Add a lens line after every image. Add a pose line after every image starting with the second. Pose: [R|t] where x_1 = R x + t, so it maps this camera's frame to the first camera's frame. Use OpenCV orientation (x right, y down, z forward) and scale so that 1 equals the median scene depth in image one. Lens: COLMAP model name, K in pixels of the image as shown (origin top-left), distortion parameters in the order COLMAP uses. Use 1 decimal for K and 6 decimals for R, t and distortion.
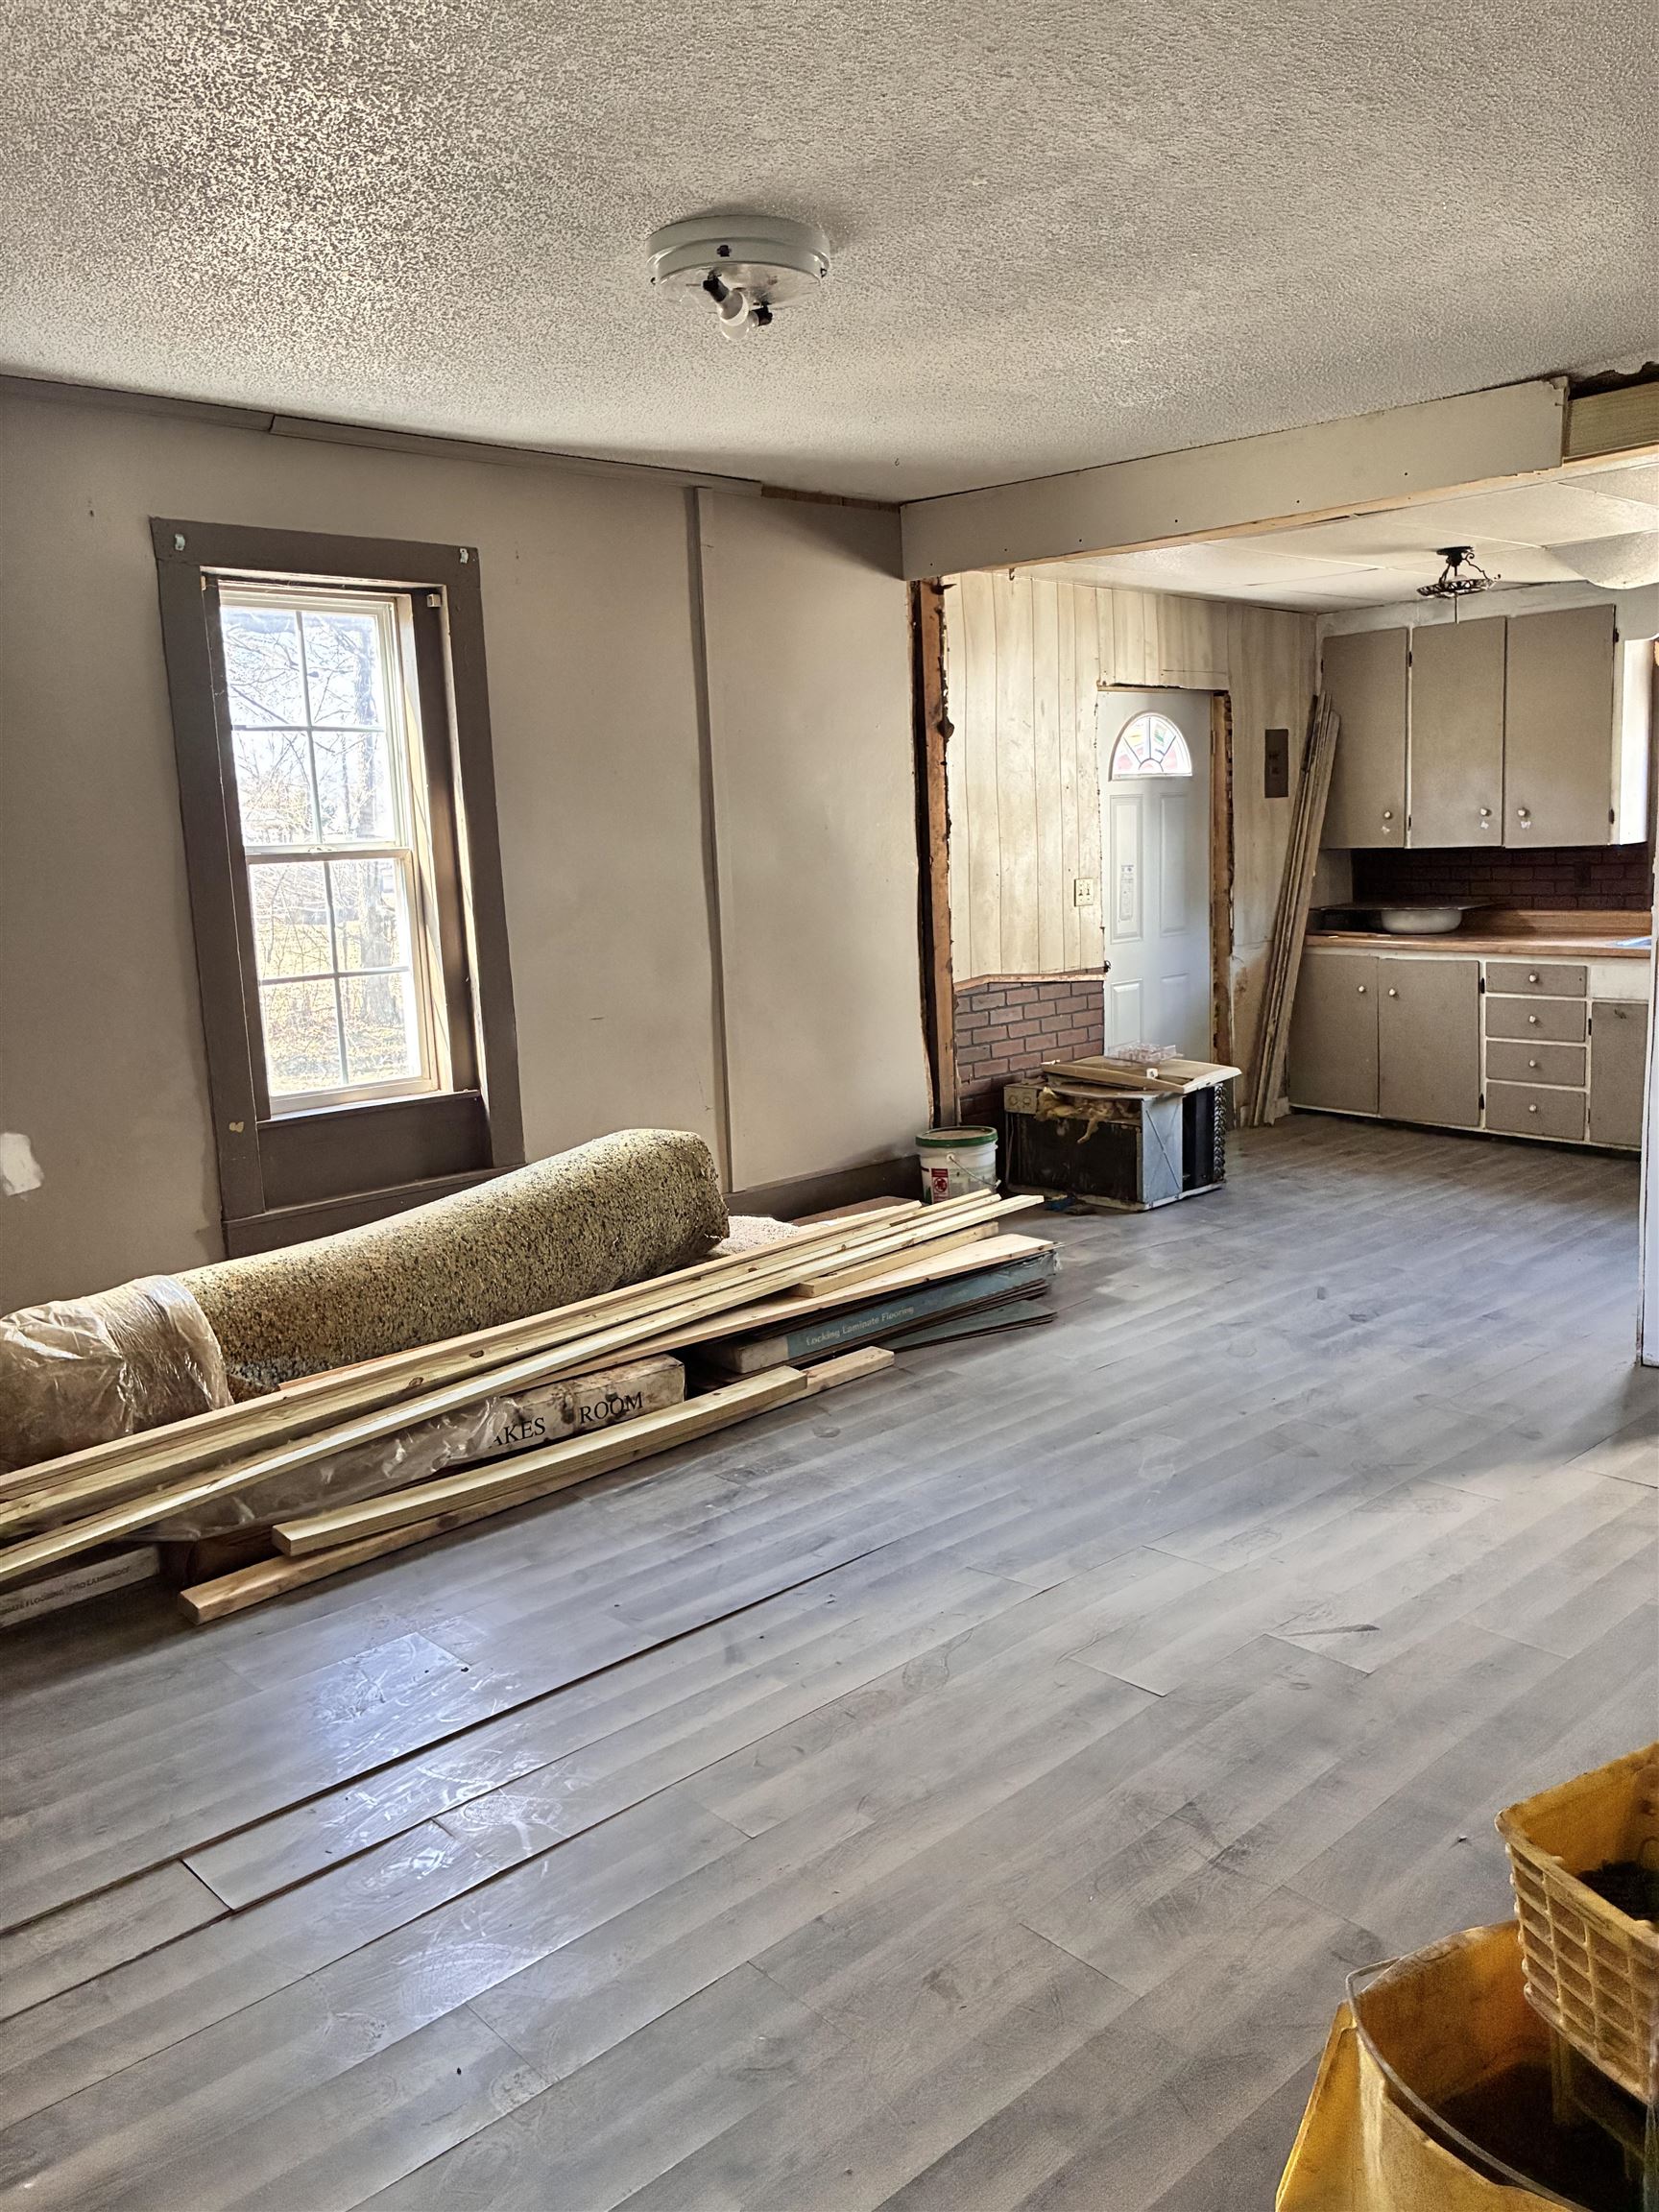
lens RADIAL K [[1673.4, 0, 839.6], [0, 1673.4, 1102.0], [0, 0, 1]] dist [0.024505, -0.030536]
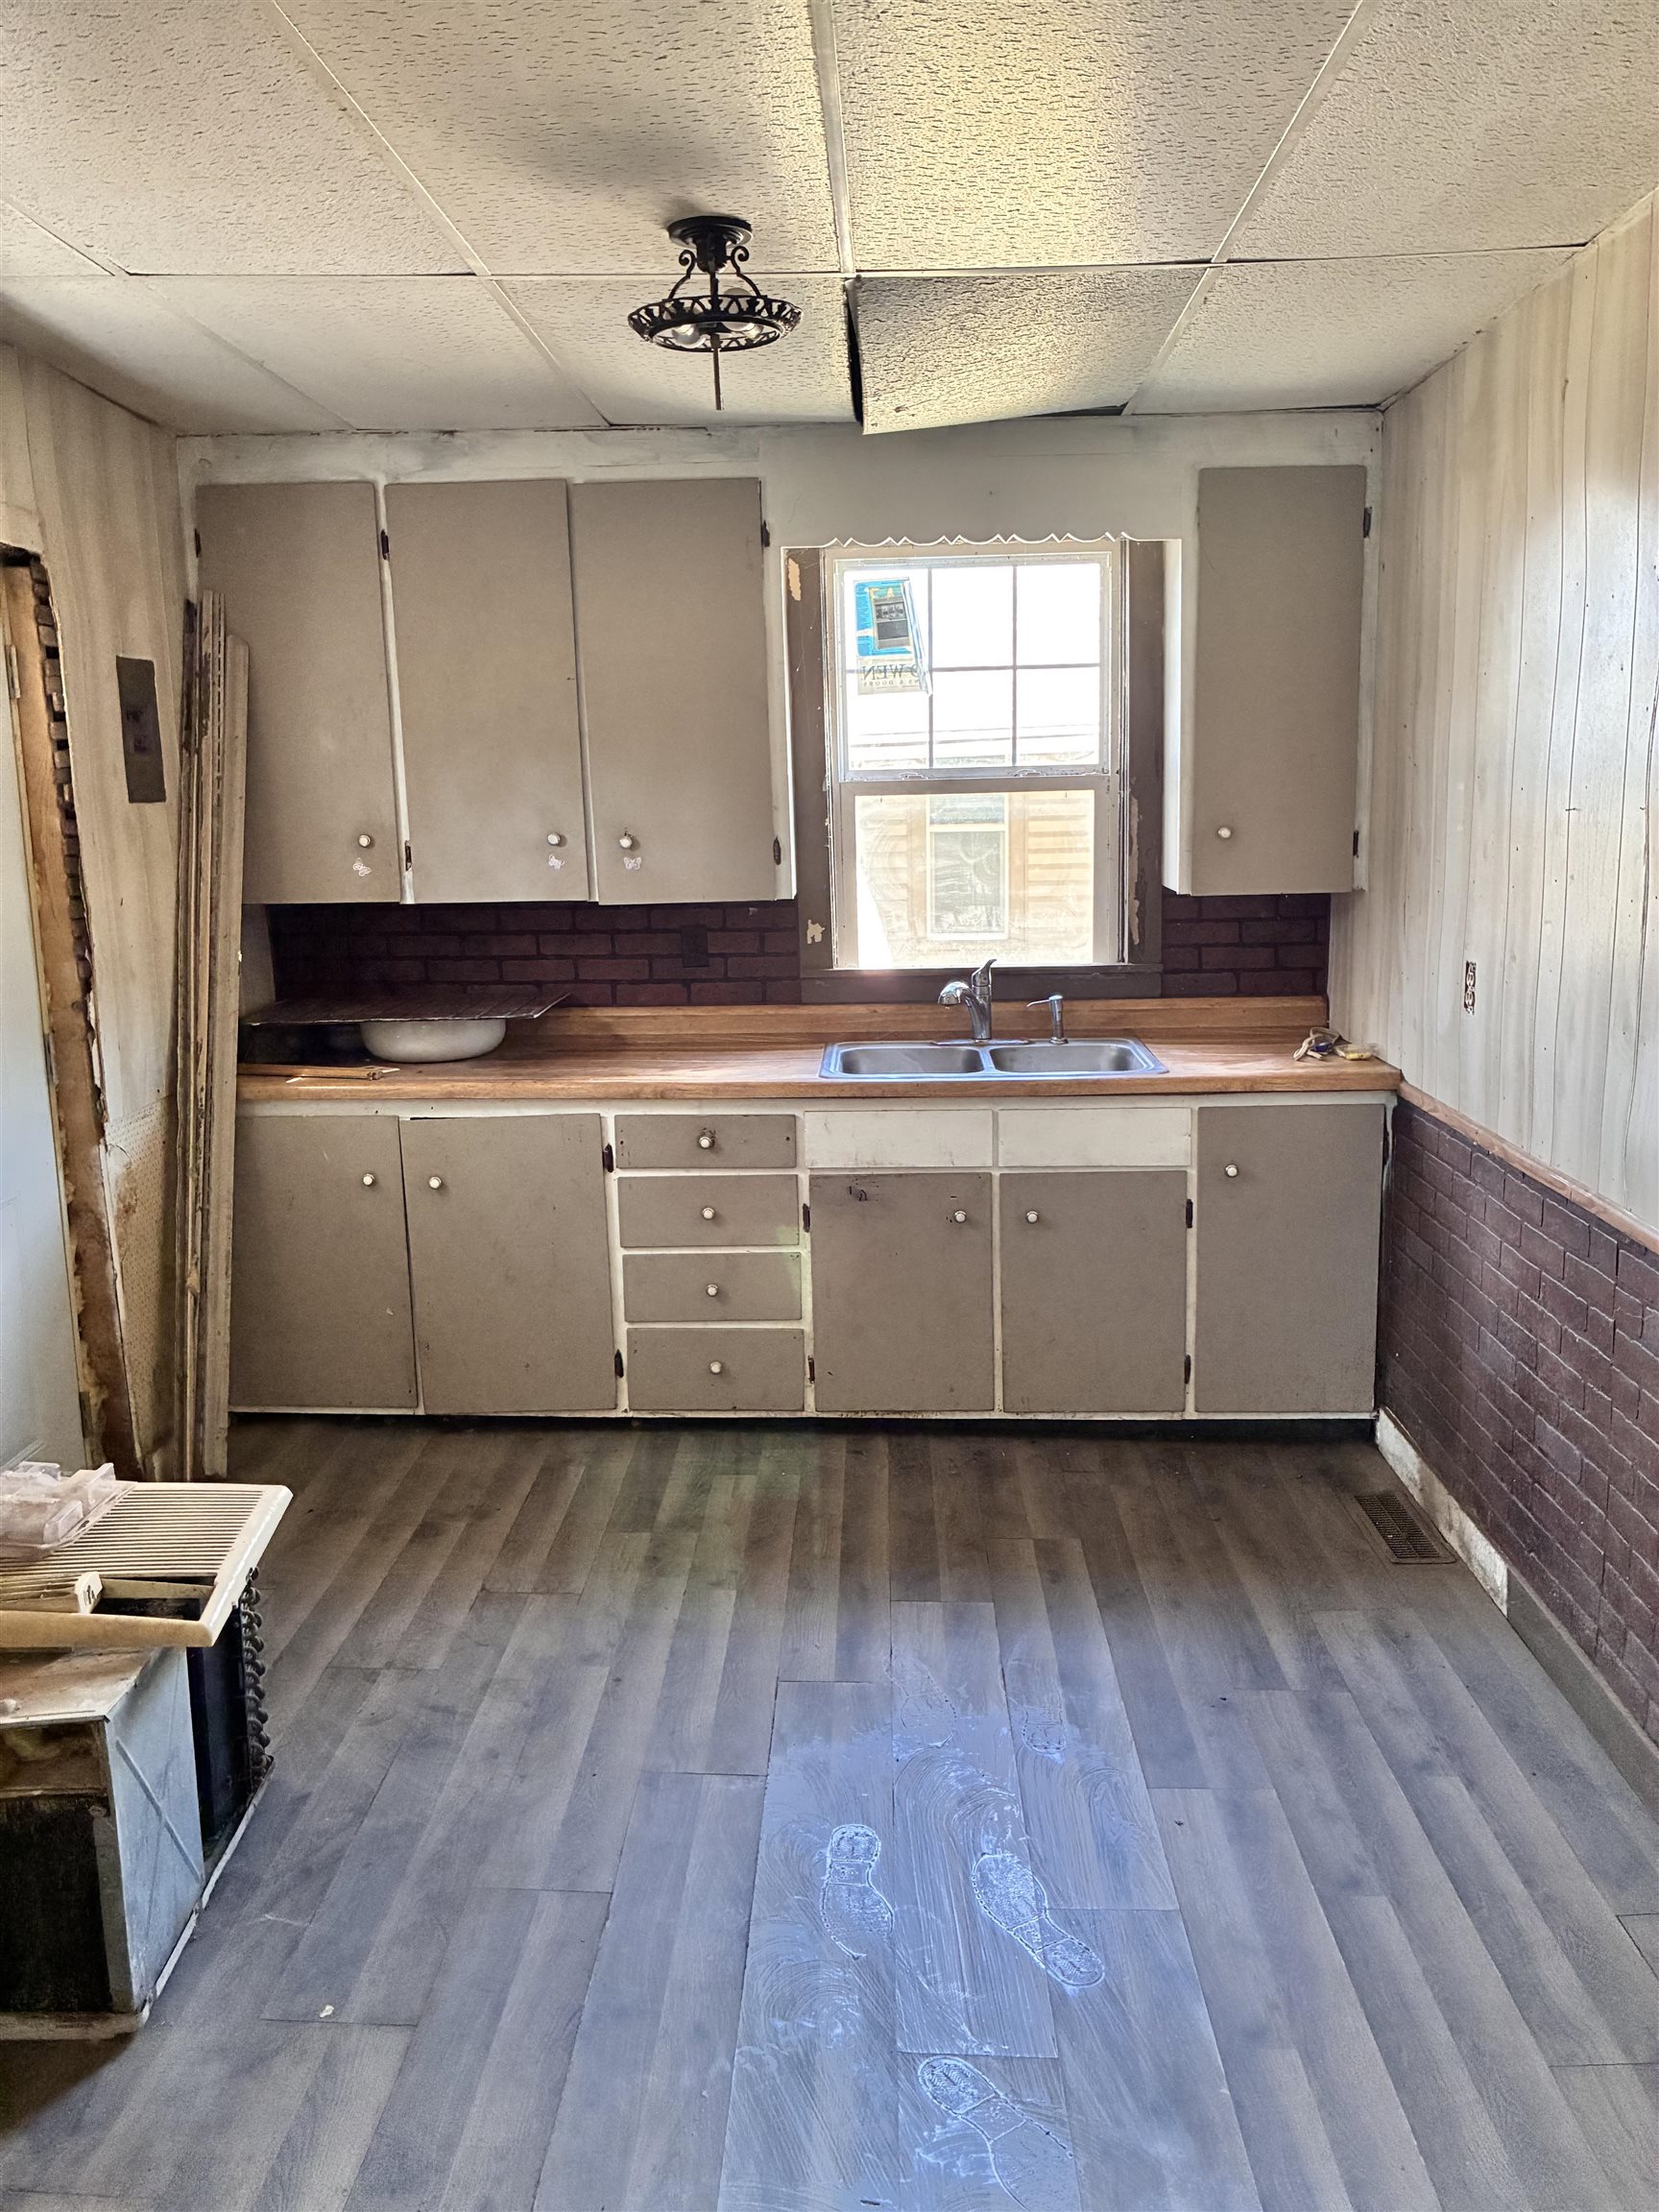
lens RADIAL K [[1673.4, 0, 836.9], [0, 1673.4, 1108.8], [0, 0, 1]] dist [0.024505, -0.030536]
pose [[0.699224, -0.103335, 0.707395, 0.051884], [0.108183, 0.993398, 0.038181, -0.096916], [-0.706669, 0.049831, 0.705787, 0.556913]]
